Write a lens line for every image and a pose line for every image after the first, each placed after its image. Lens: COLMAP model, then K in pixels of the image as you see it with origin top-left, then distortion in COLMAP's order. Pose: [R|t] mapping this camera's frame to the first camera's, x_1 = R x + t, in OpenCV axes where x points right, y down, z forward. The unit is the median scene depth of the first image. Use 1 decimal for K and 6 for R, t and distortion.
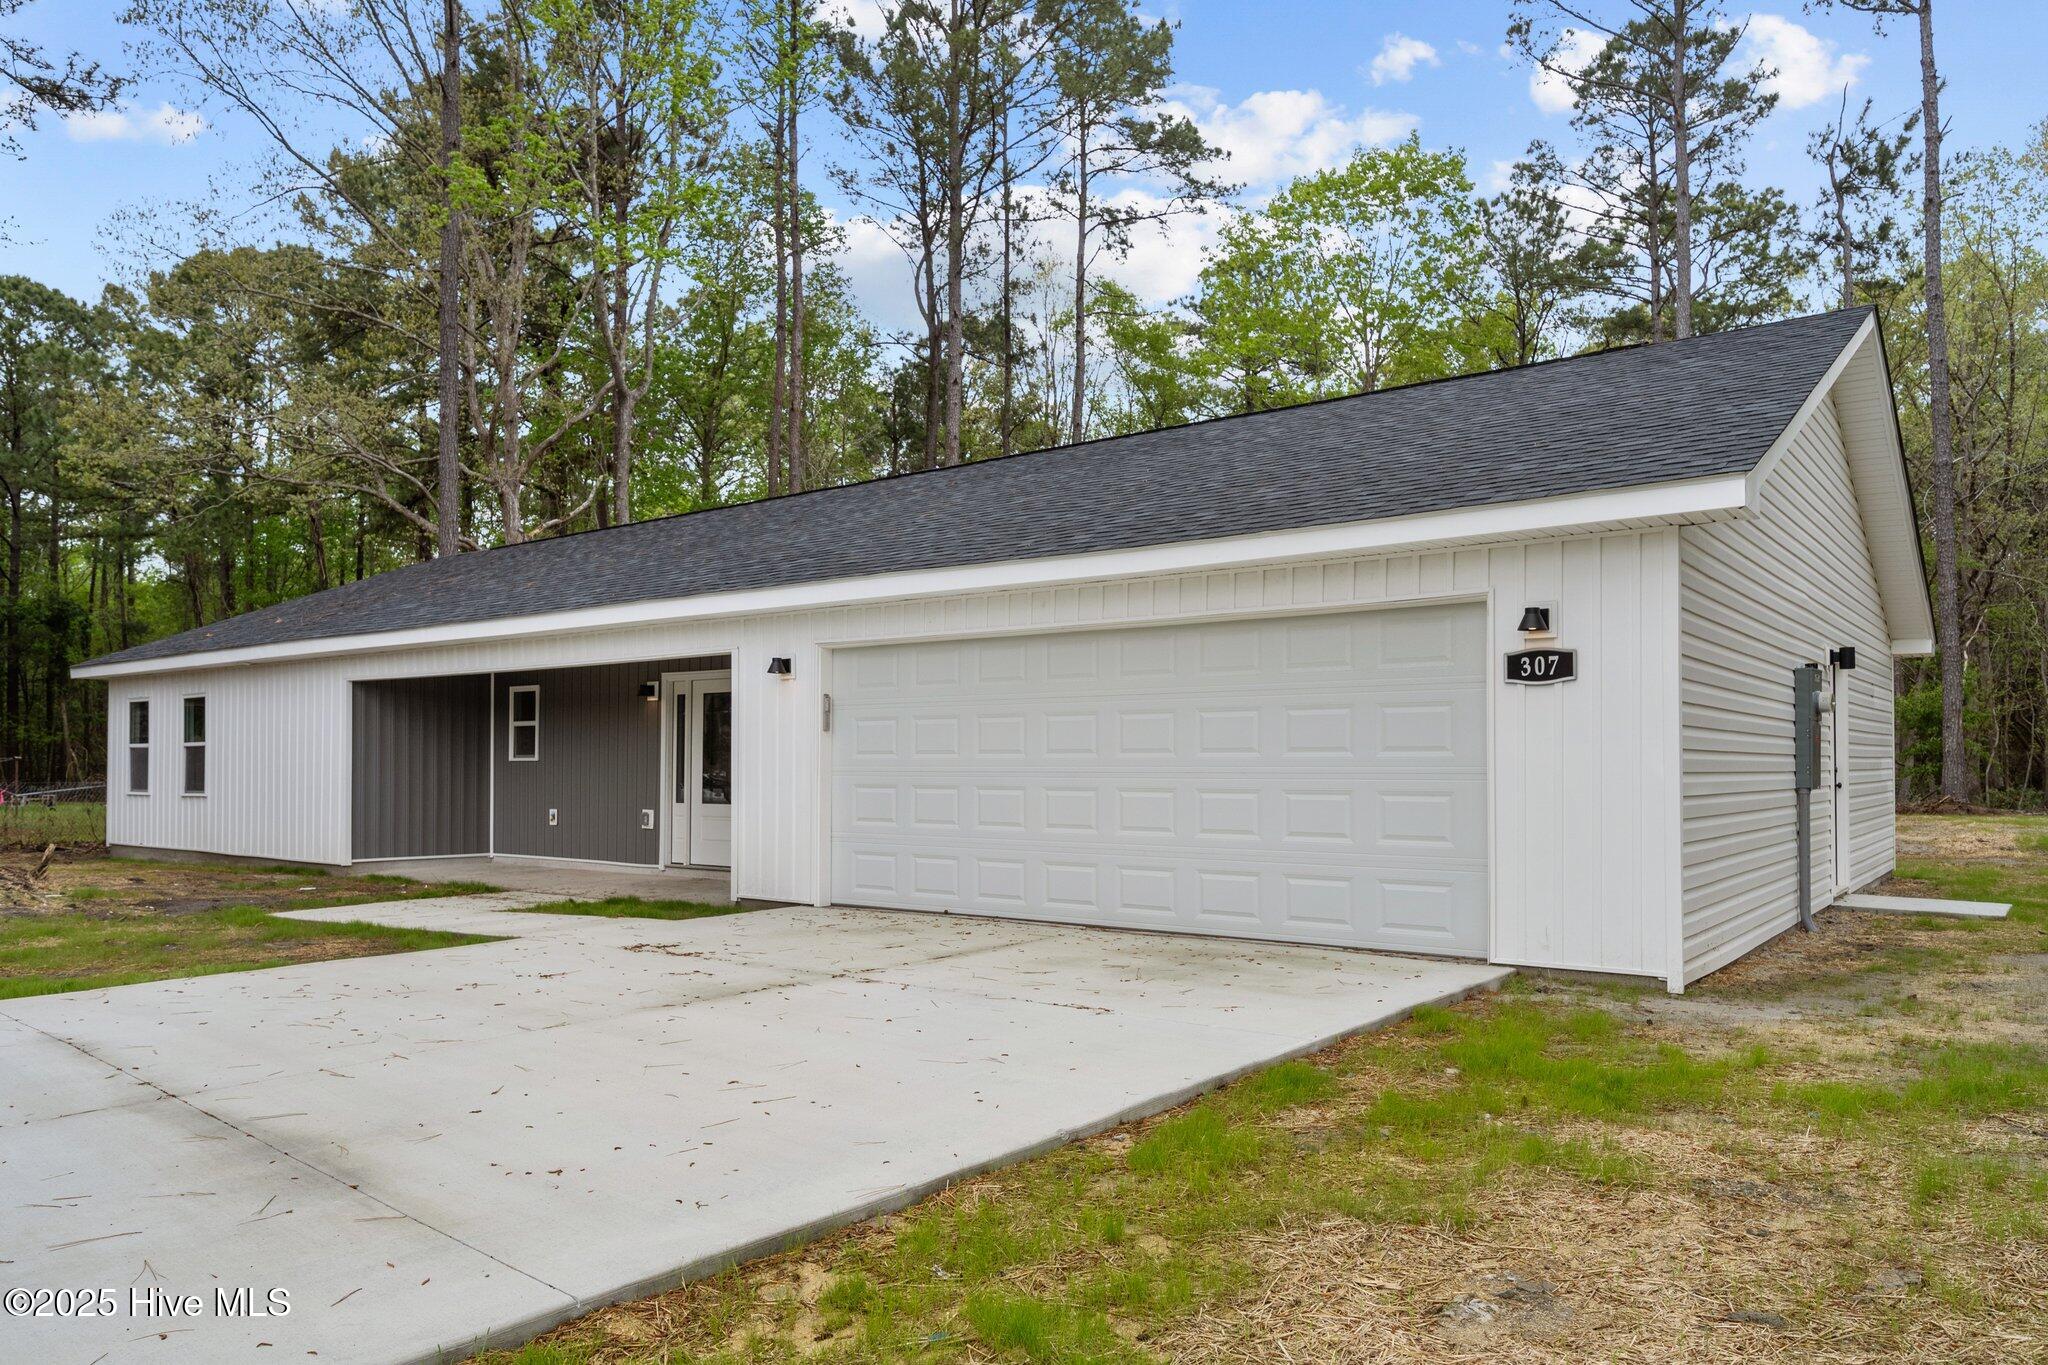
lens RADIAL K [[1383.5, 0, 1026.1], [0, 1383.5, 746.1], [0, 0, 1]] dist [-0.002950, -0.000757]
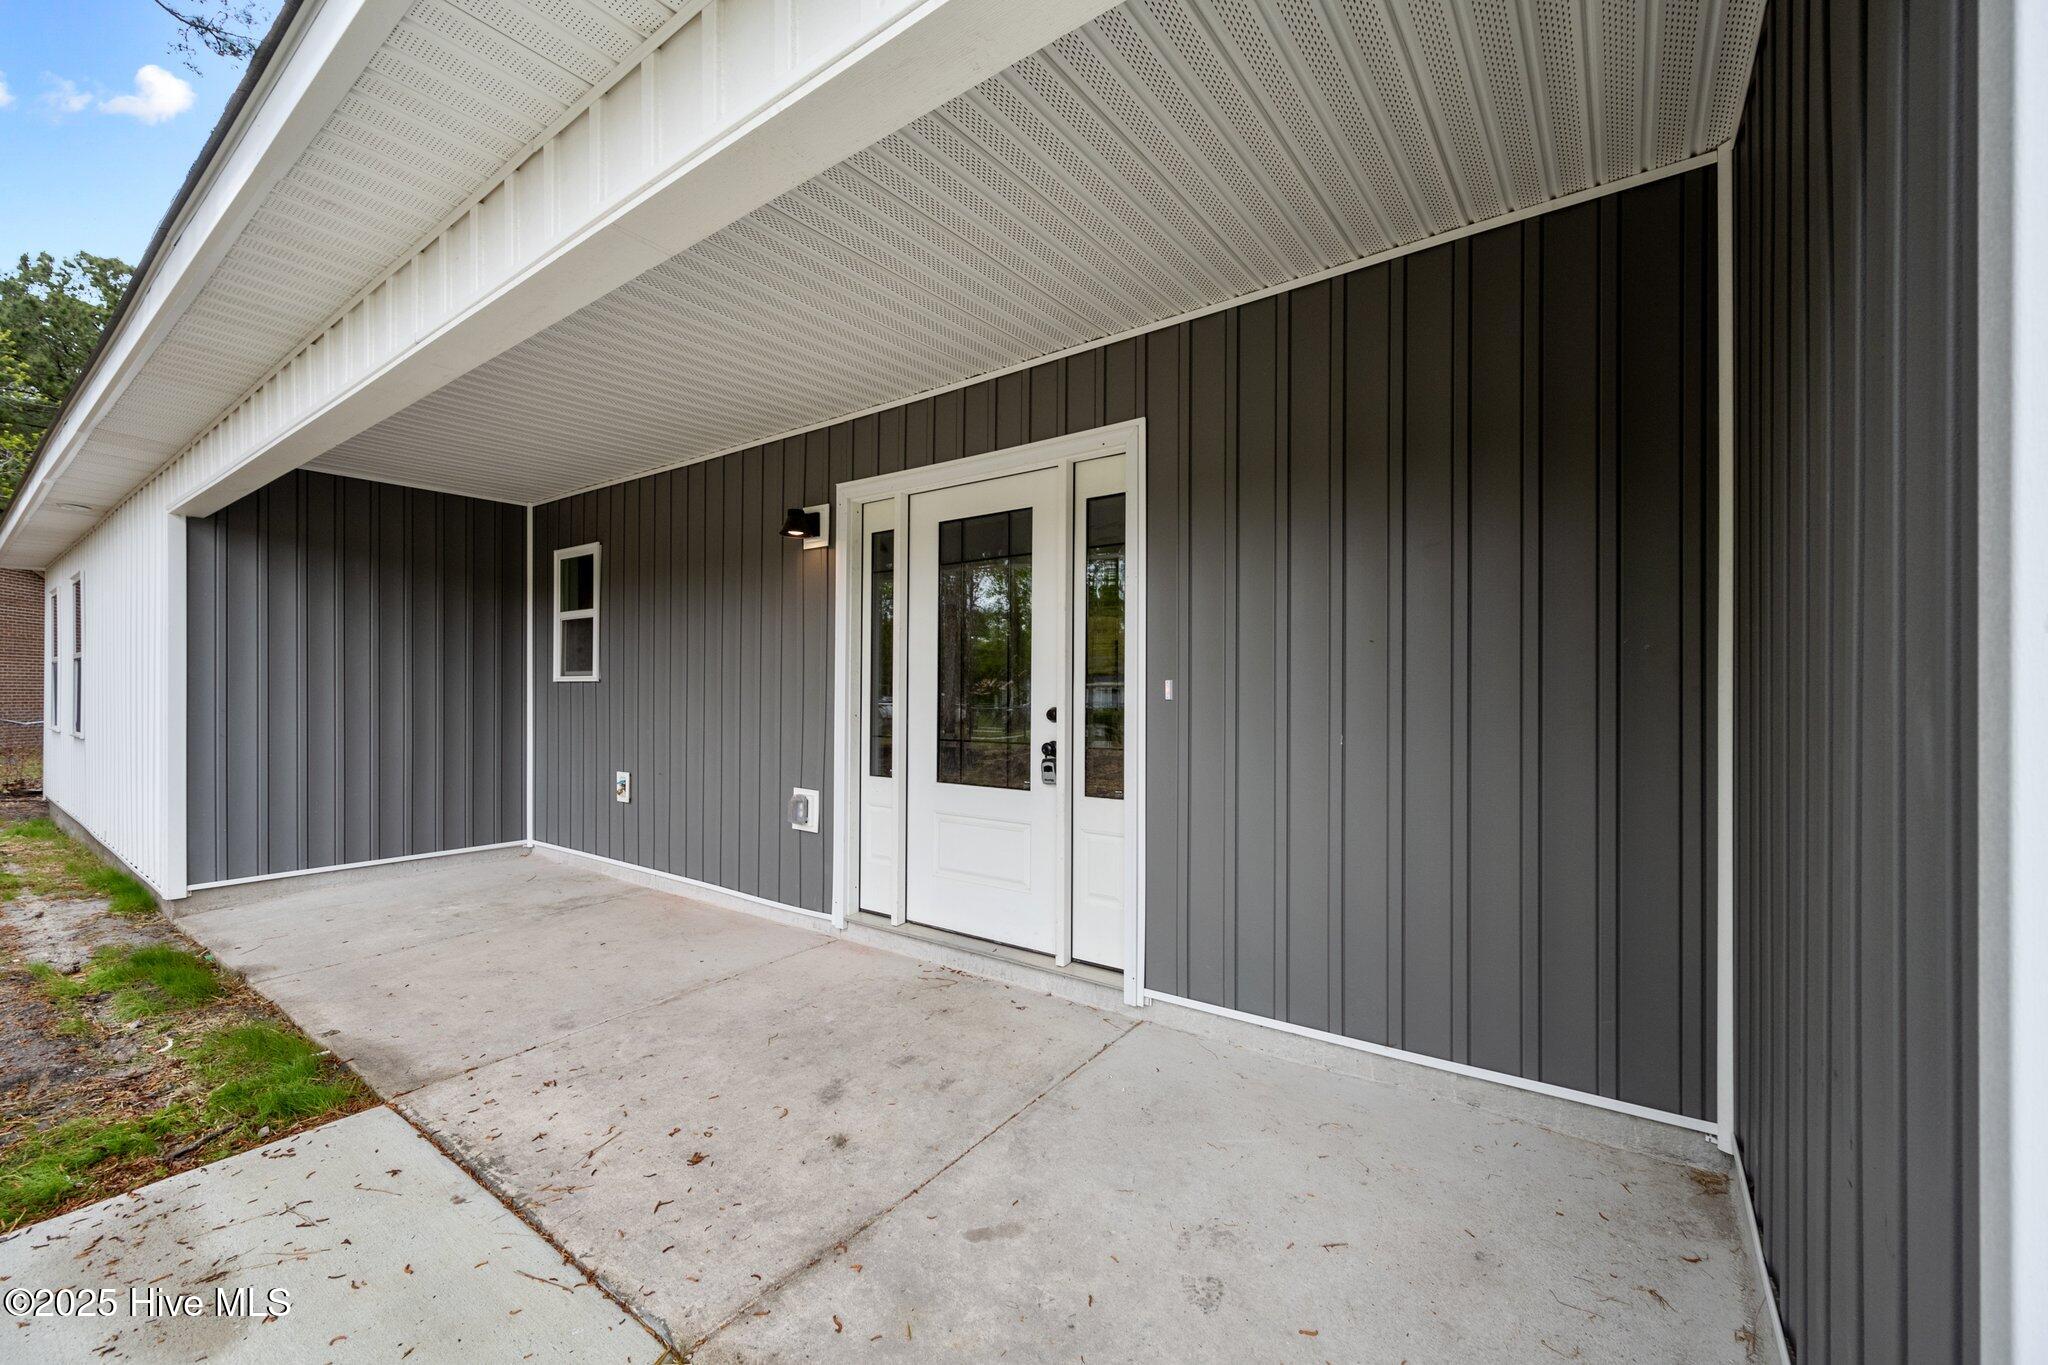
lens RADIAL K [[830.4, 0, 1030.1], [0, 830.4, 690.5], [0, 0, 1]] dist [0.000631, 0.000262]
pose [[0.999756, 0.003905, 0.021725, -0.204627], [-0.004233, 0.999877, 0.015078, 0.009345], [-0.021664, -0.015166, 0.999650, 0.722534]]
